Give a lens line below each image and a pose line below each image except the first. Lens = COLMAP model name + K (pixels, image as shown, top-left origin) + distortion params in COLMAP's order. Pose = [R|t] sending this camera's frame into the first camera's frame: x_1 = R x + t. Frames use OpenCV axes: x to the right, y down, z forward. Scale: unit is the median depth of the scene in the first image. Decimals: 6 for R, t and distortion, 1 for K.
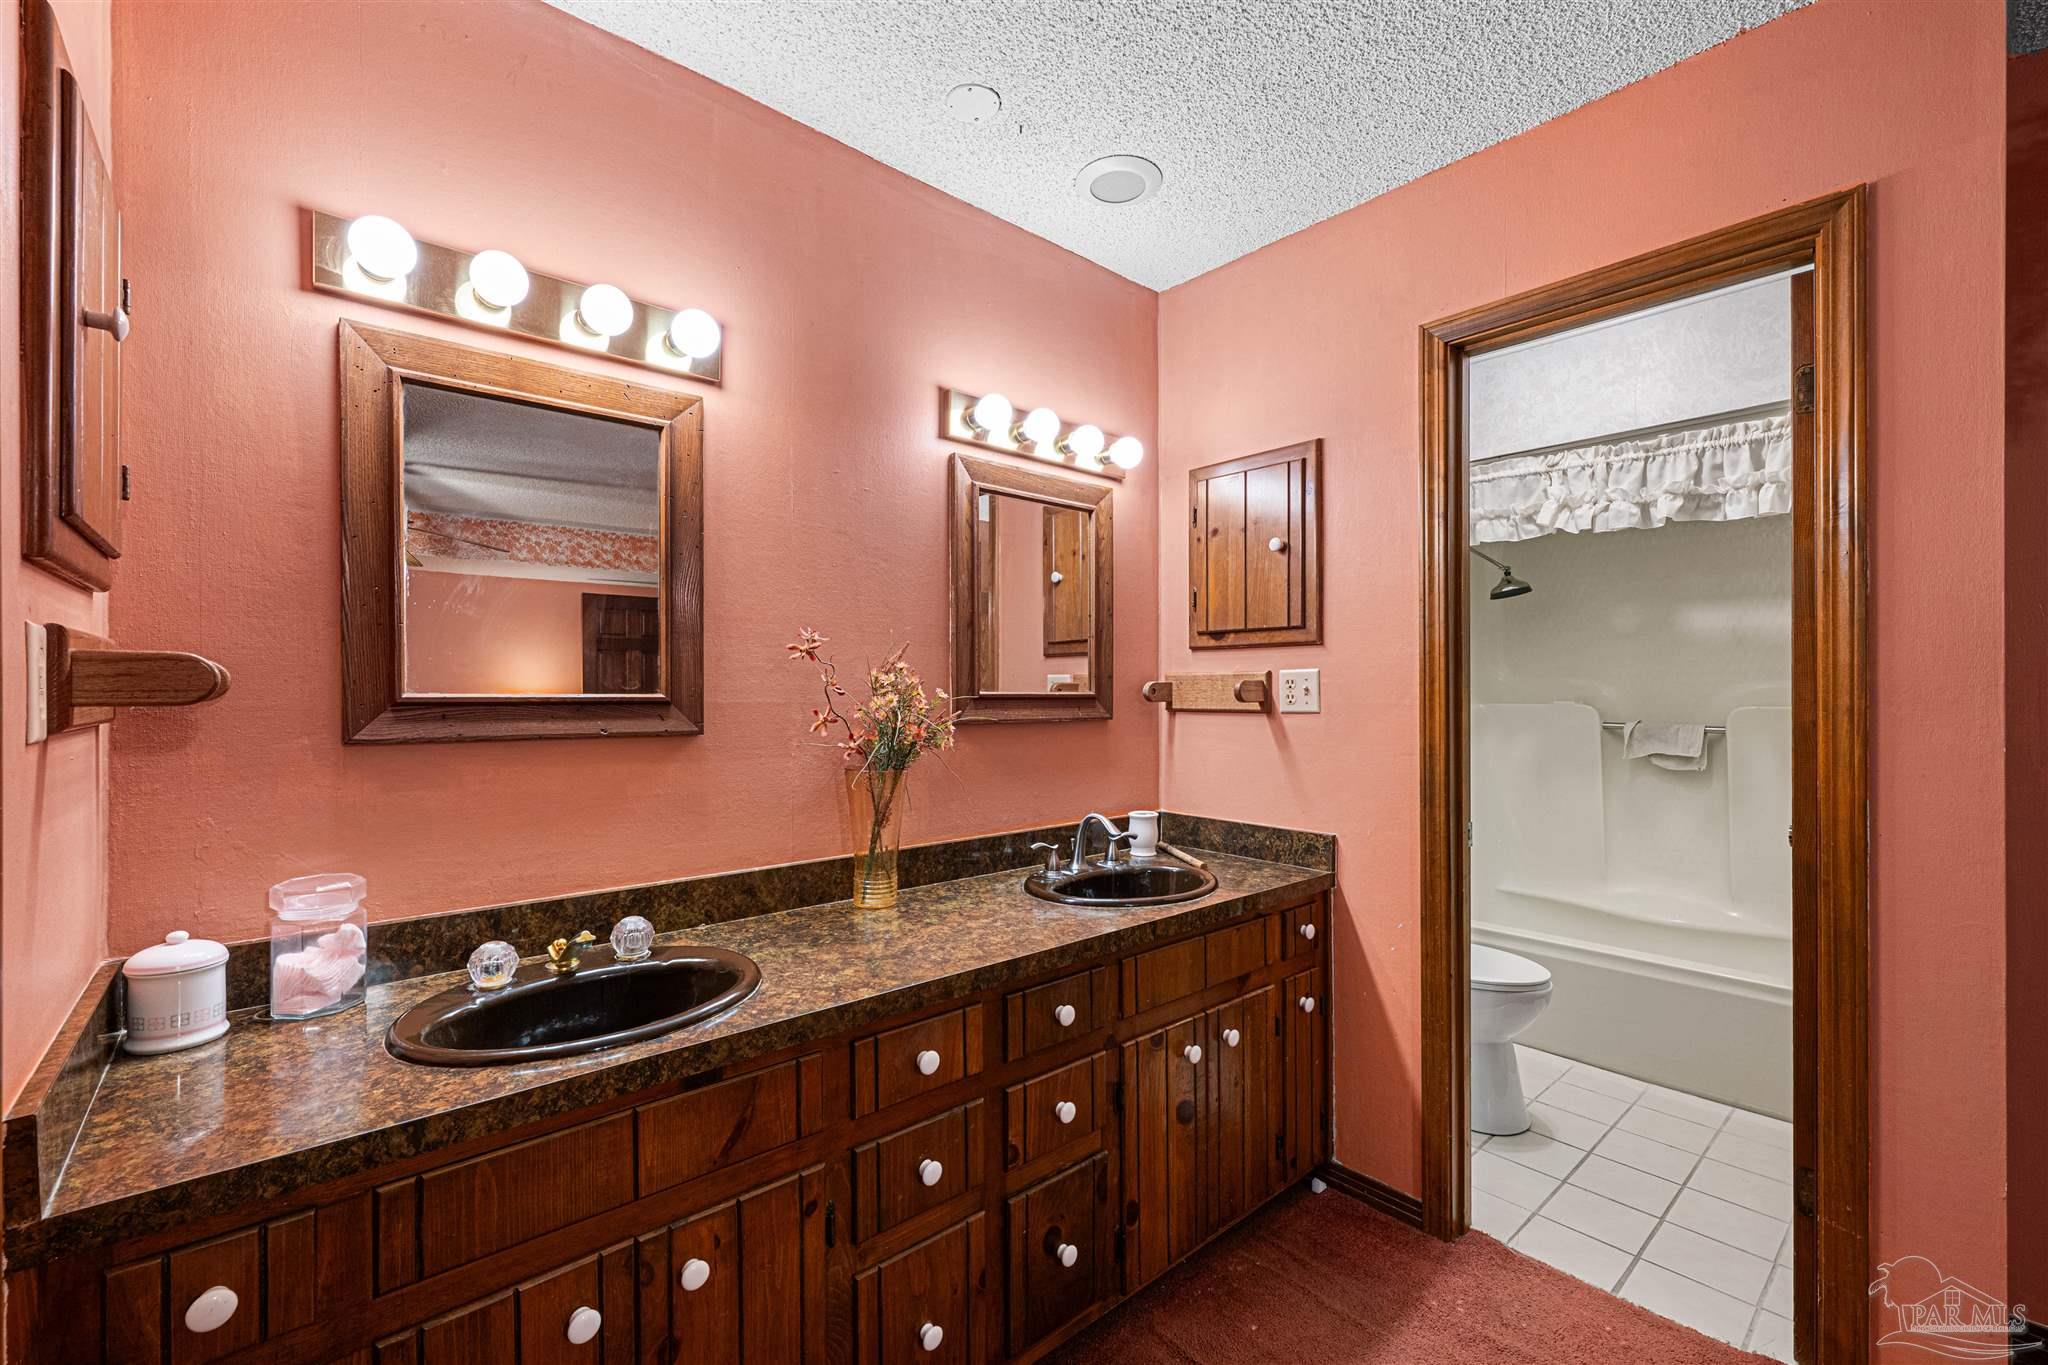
lens RADIAL K [[859.0, 0, 1027.0], [0, 859.0, 686.9], [0, 0, 1]] dist [-0.002303, 0.000024]
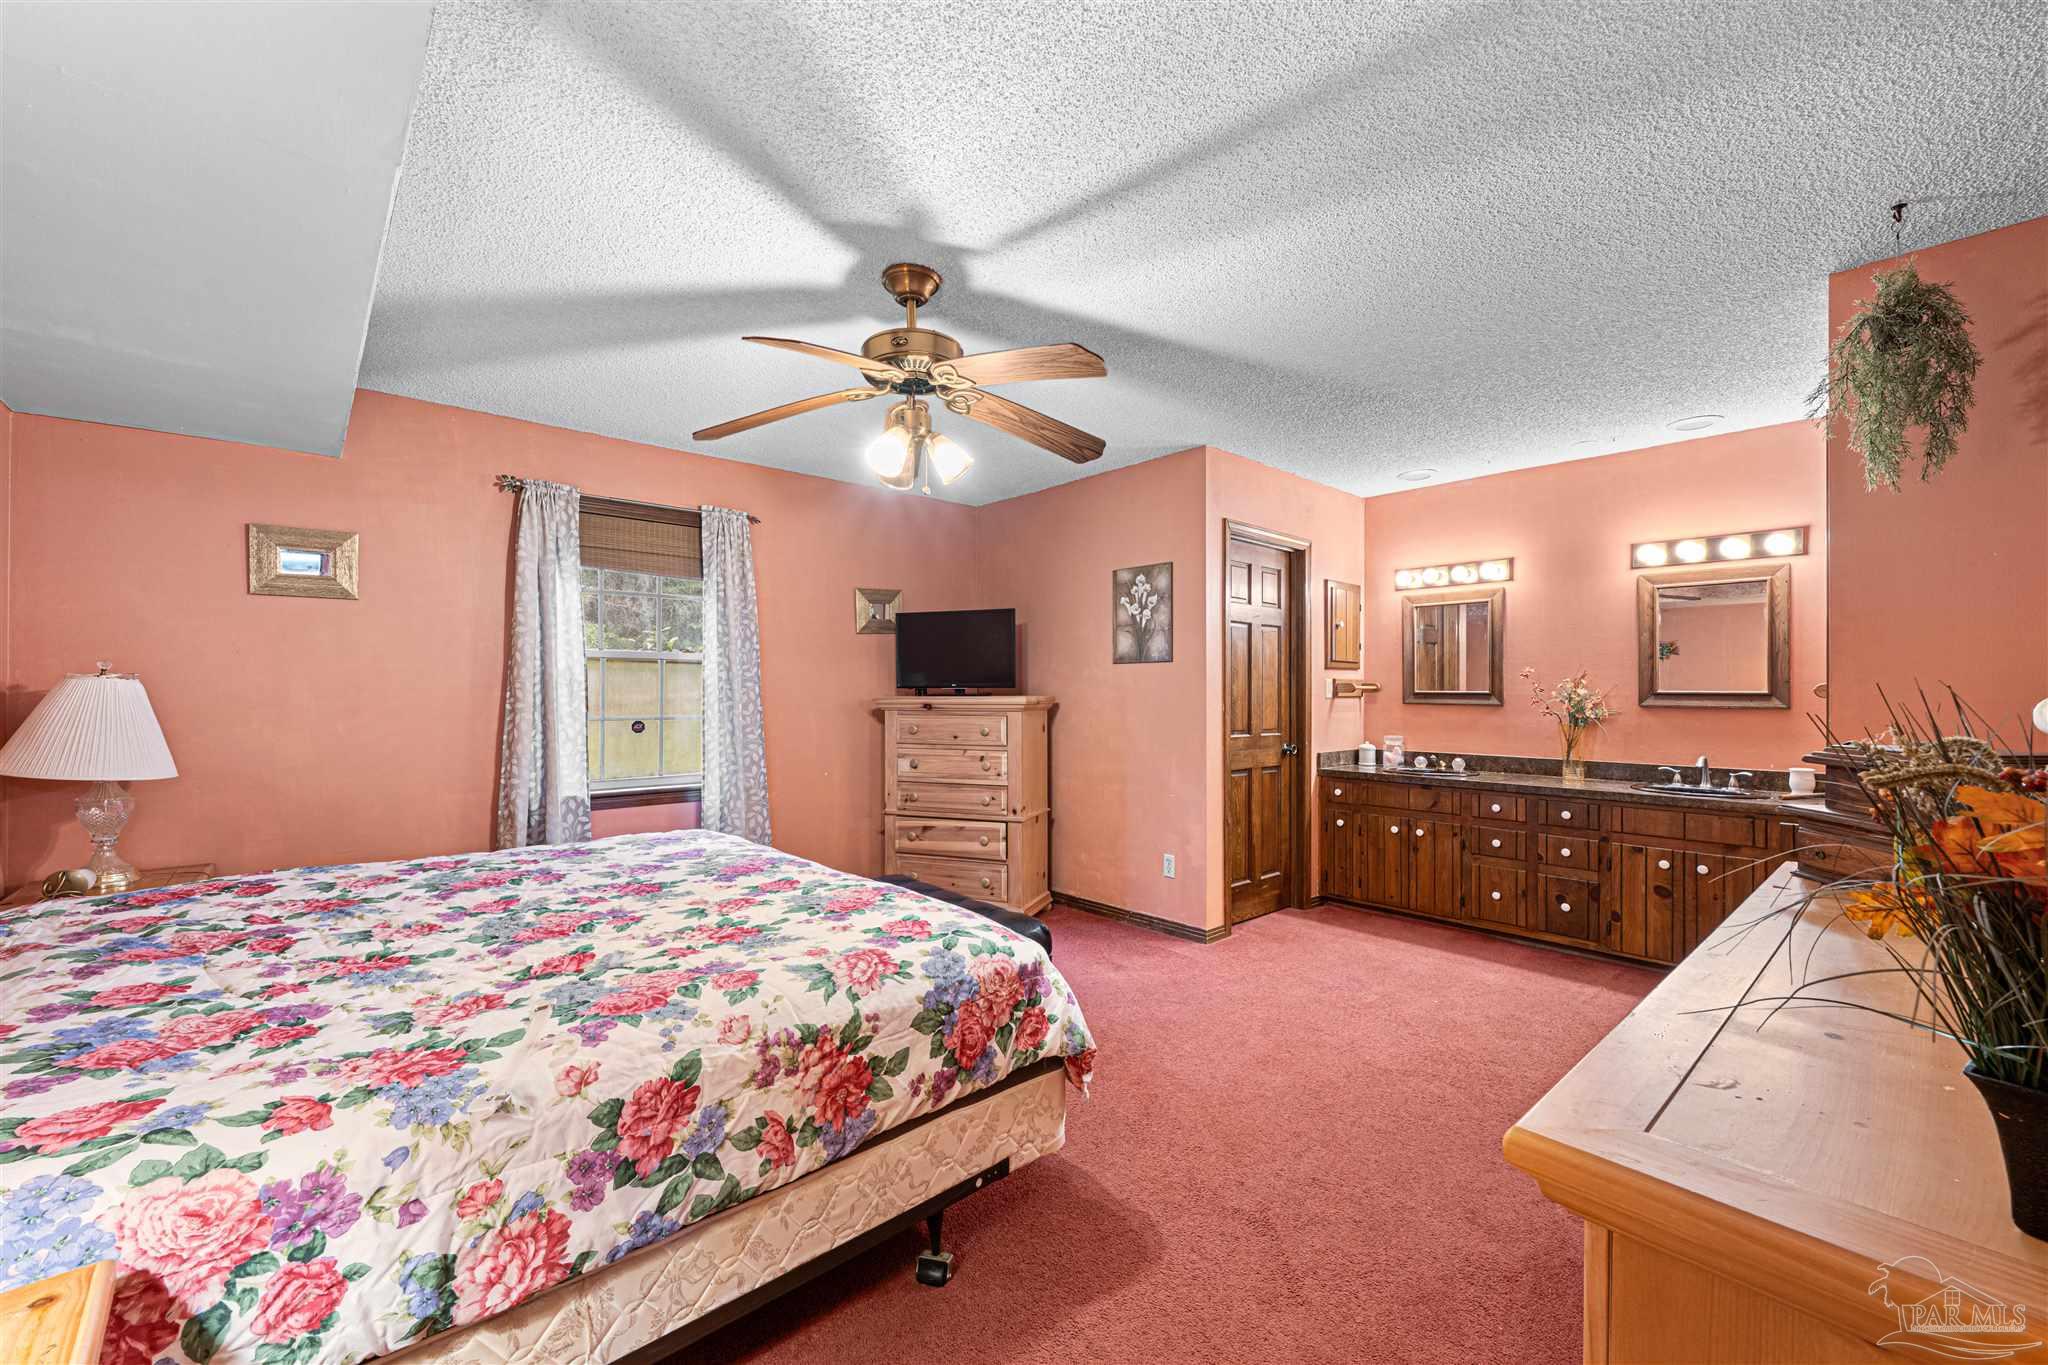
lens RADIAL K [[825.1, 0, 1024.0], [0, 825.1, 682.5], [0, 0, 1]] dist [0.013233, 0.000005]
pose [[0.004705, -0.008409, -0.999954, 2.354699], [0.006391, 0.999944, -0.008379, -0.010785], [0.999969, -0.006351, 0.004759, -0.601972]]
